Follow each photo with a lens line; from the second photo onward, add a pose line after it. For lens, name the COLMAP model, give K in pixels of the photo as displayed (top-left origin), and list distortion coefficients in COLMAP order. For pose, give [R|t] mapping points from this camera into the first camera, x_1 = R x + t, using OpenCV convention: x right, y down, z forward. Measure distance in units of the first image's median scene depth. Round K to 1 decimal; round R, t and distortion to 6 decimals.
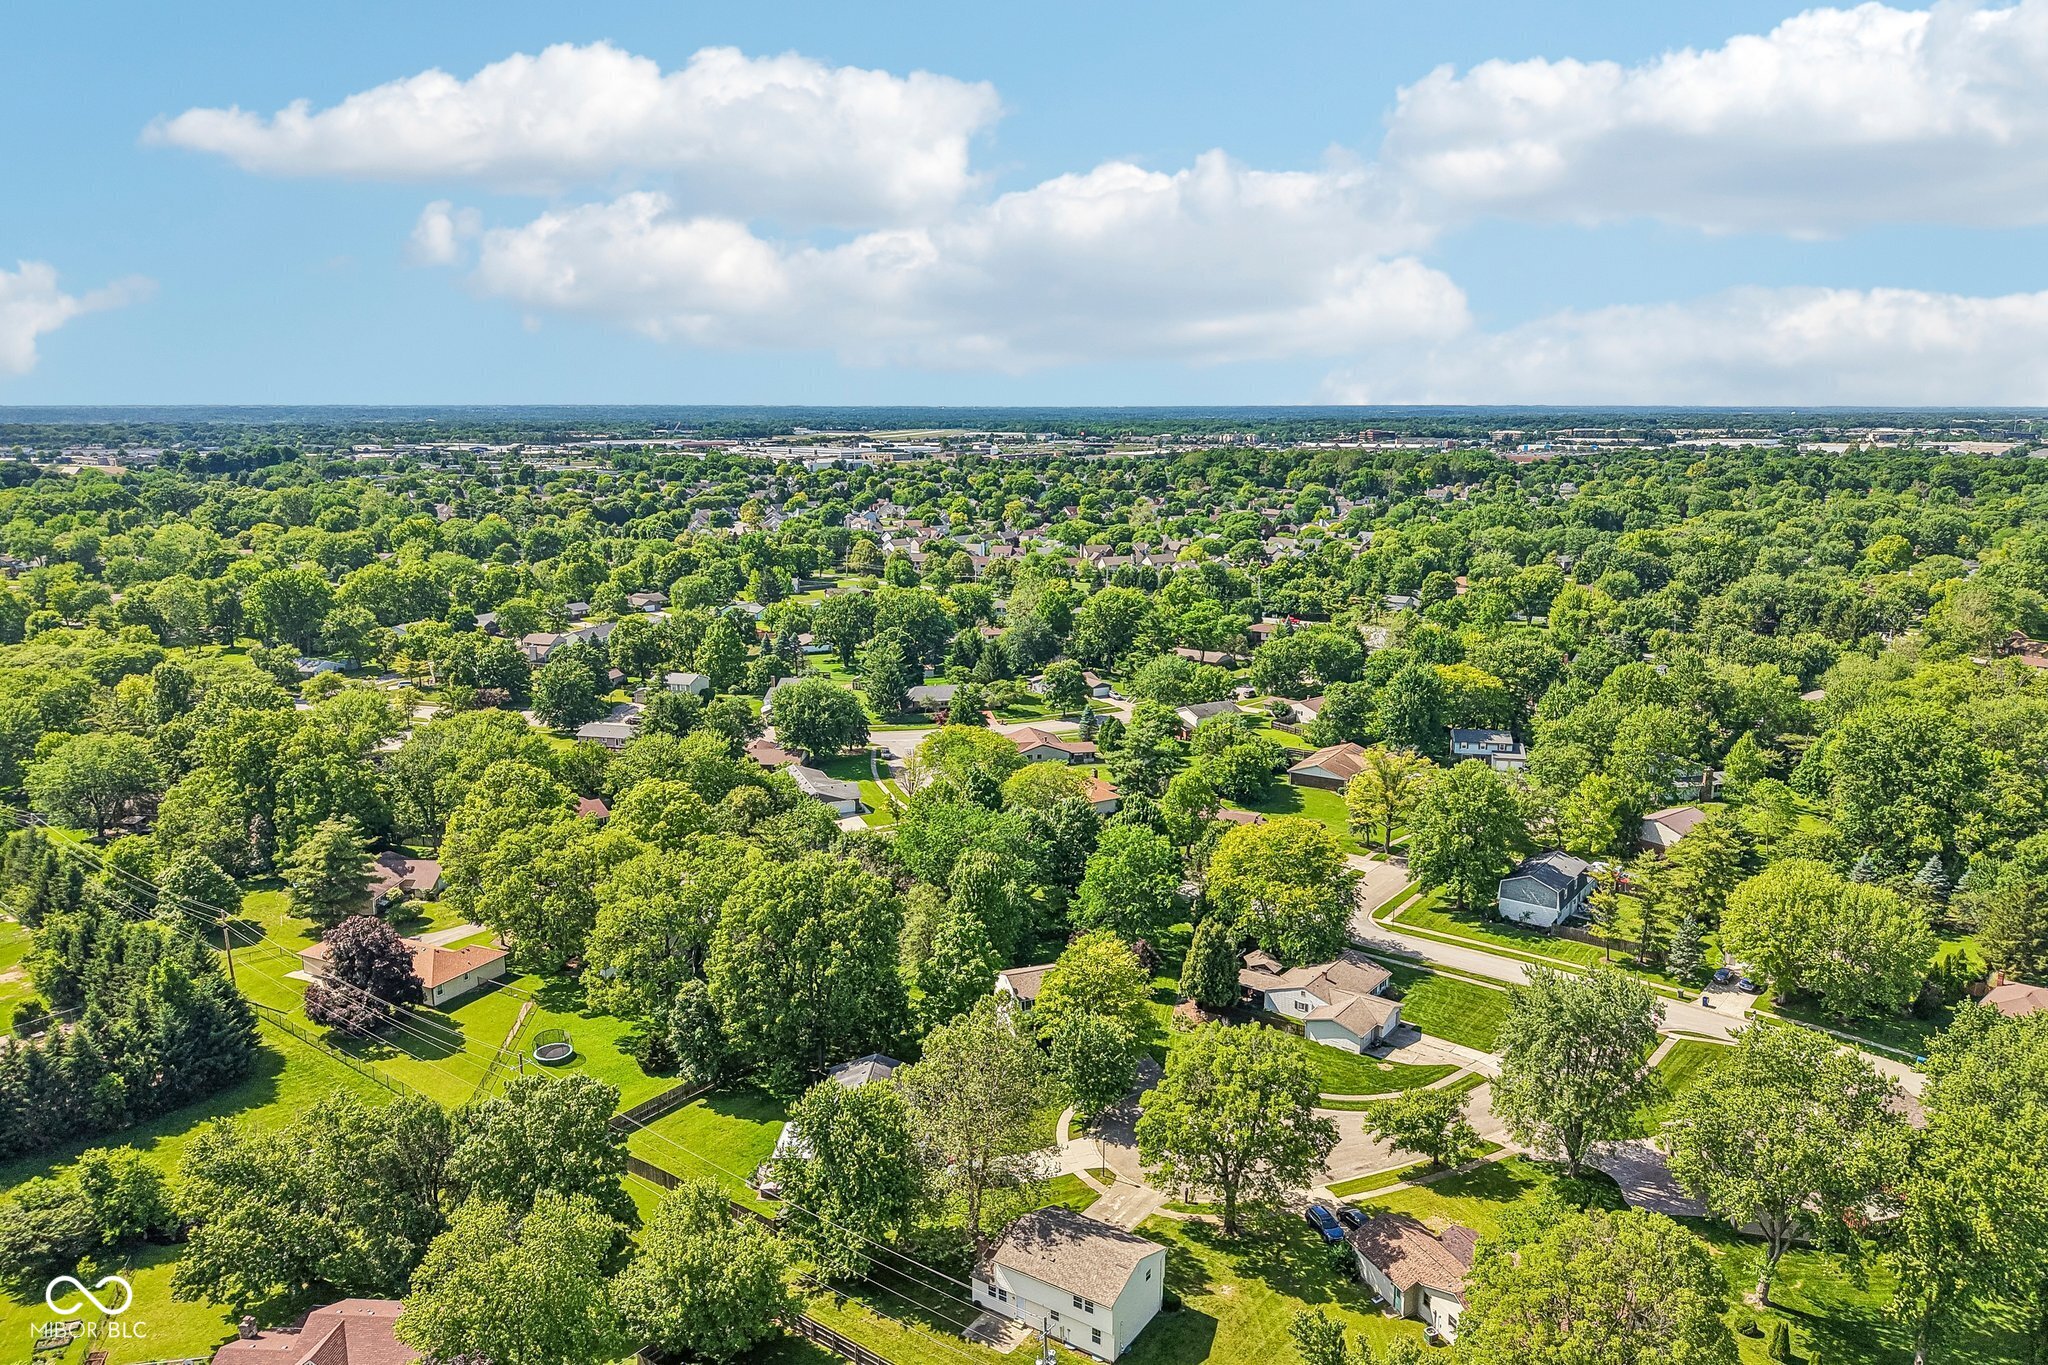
lens RADIAL K [[1375.0, 0, 1028.0], [0, 1375.0, 678.5], [0, 0, 1]] dist [0.013131, -0.006103]
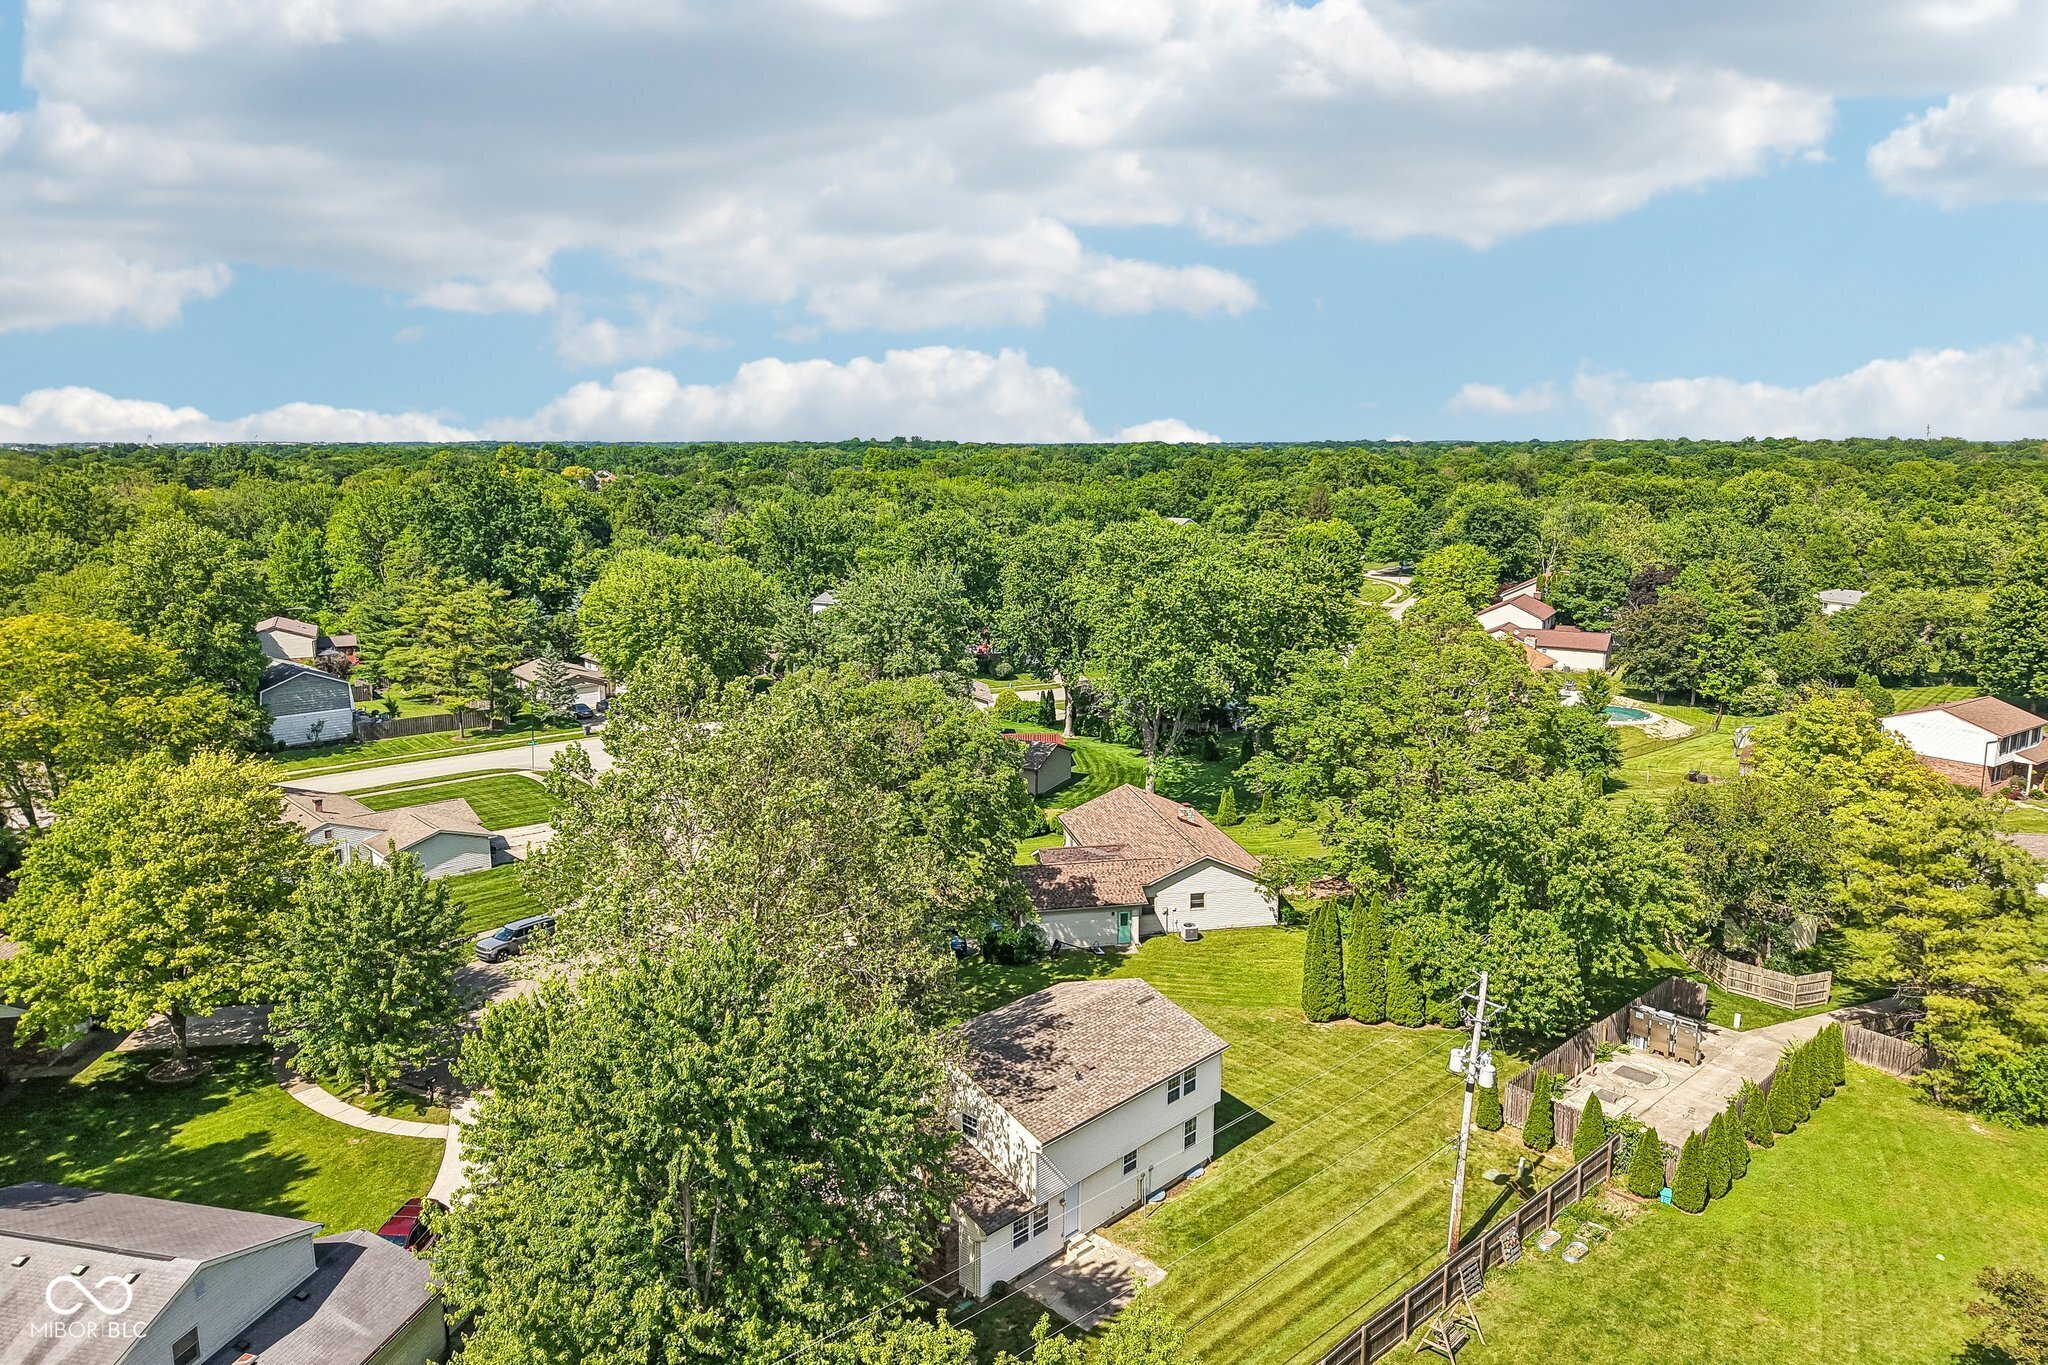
lens RADIAL K [[1362.4, 0, 1018.7], [0, 1362.4, 688.9], [0, 0, 1]] dist [0.001952, -0.000153]
pose [[0.186573, -0.174403, 0.966837, -0.252009], [0.192152, 0.971588, 0.138180, 0.133290], [-0.963467, 0.160000, 0.214784, 0.537467]]
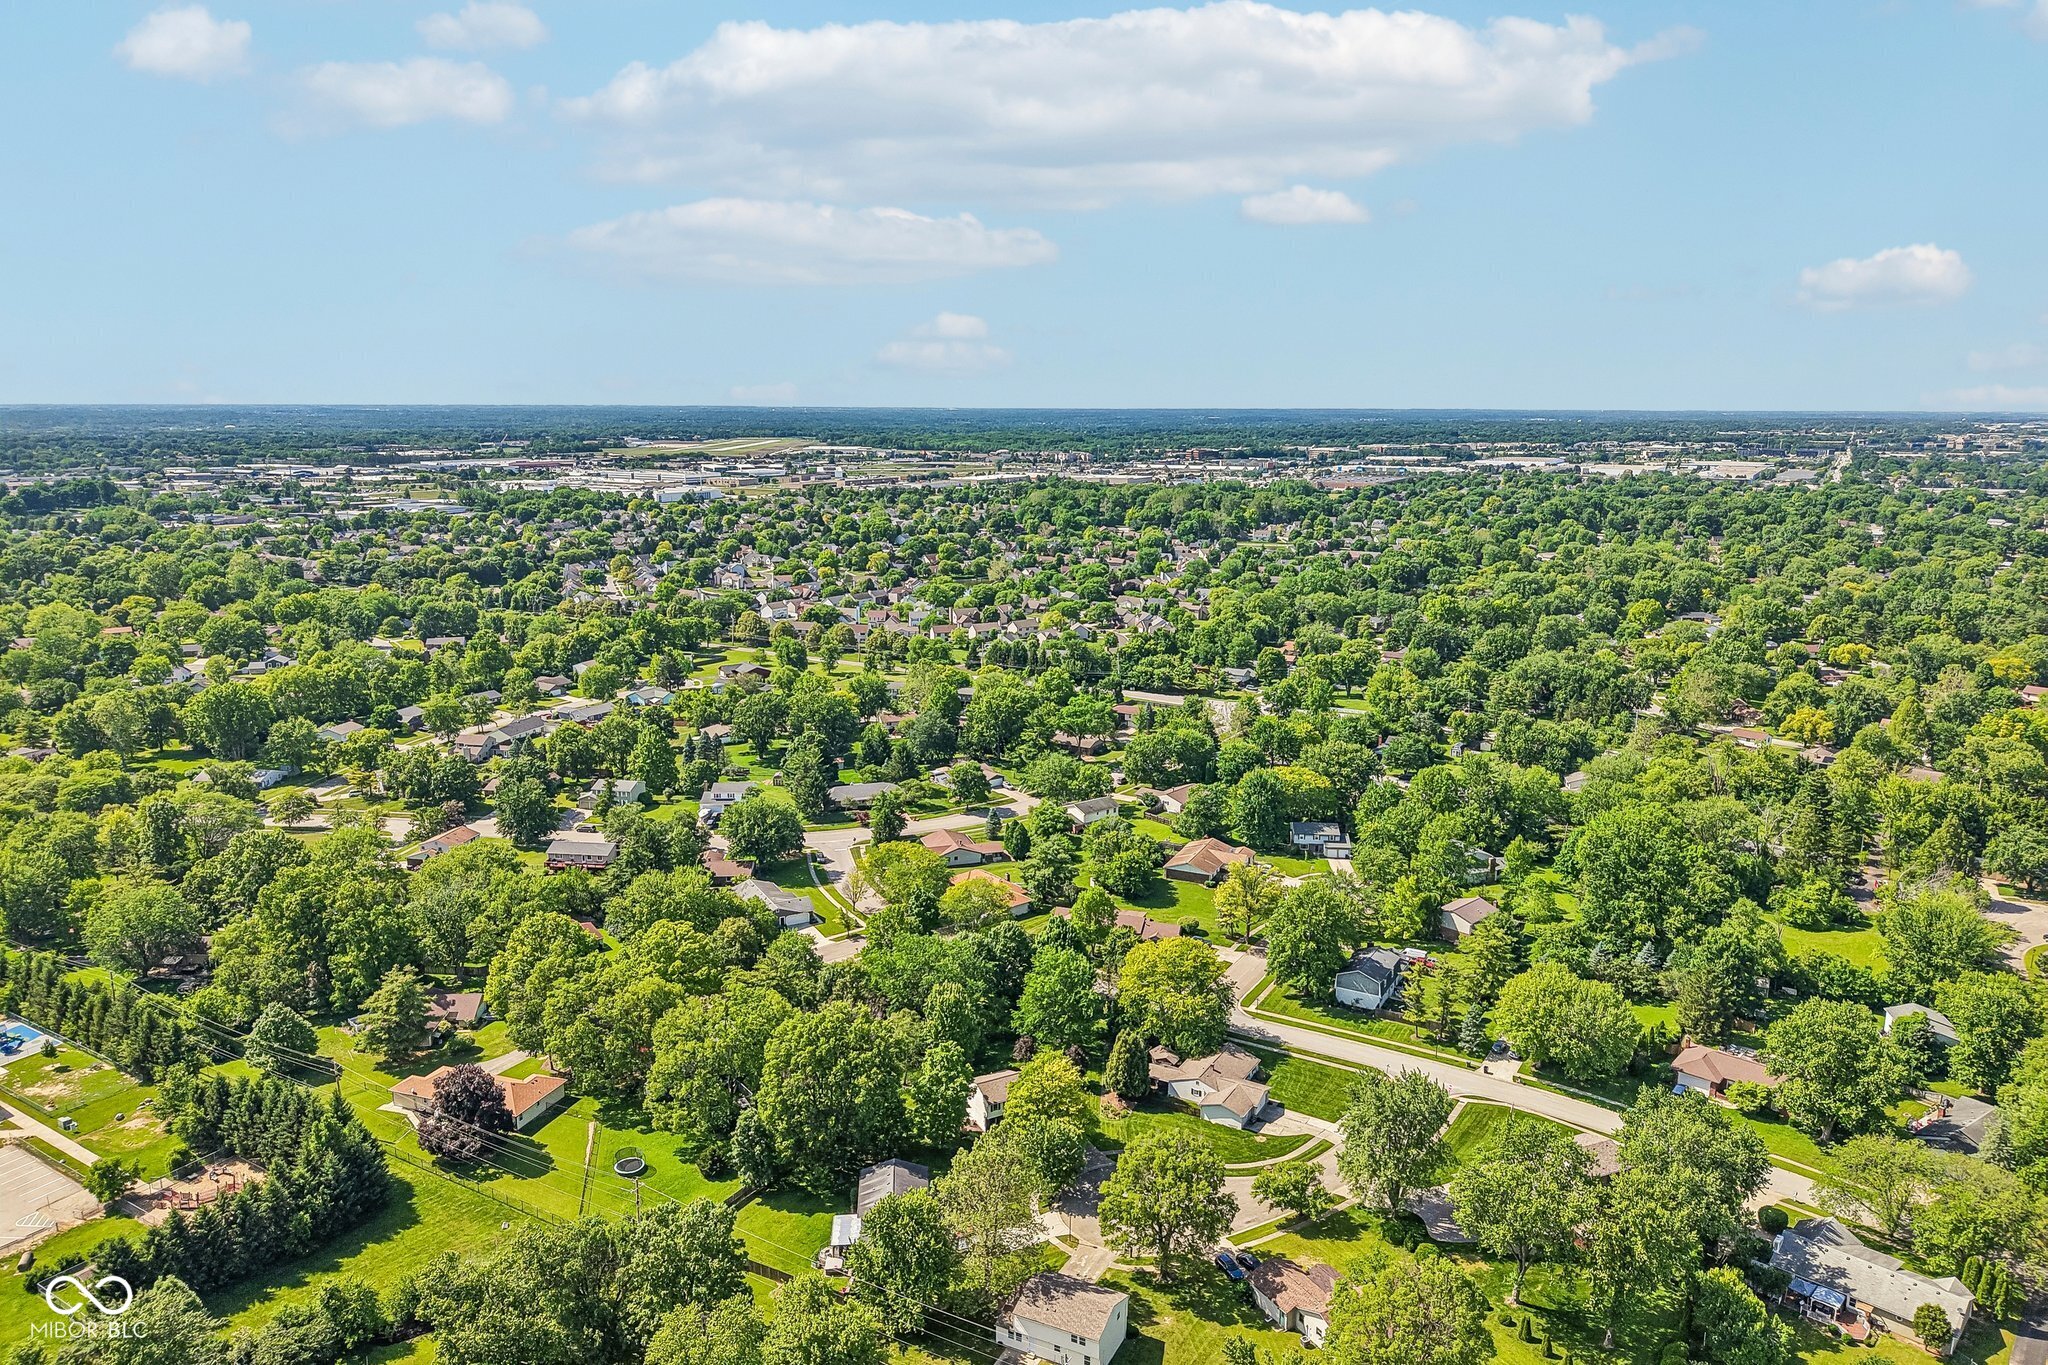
lens RADIAL K [[1359.5, 0, 1024.0], [0, 1359.5, 682.5], [0, 0, 1]] dist [0.020586, -0.014865]
pose [[0.993067, -0.022489, 0.115375, -0.099481], [0.022154, 0.999746, 0.004186, -0.151378], [-0.115440, -0.001601, 0.993313, -0.261598]]
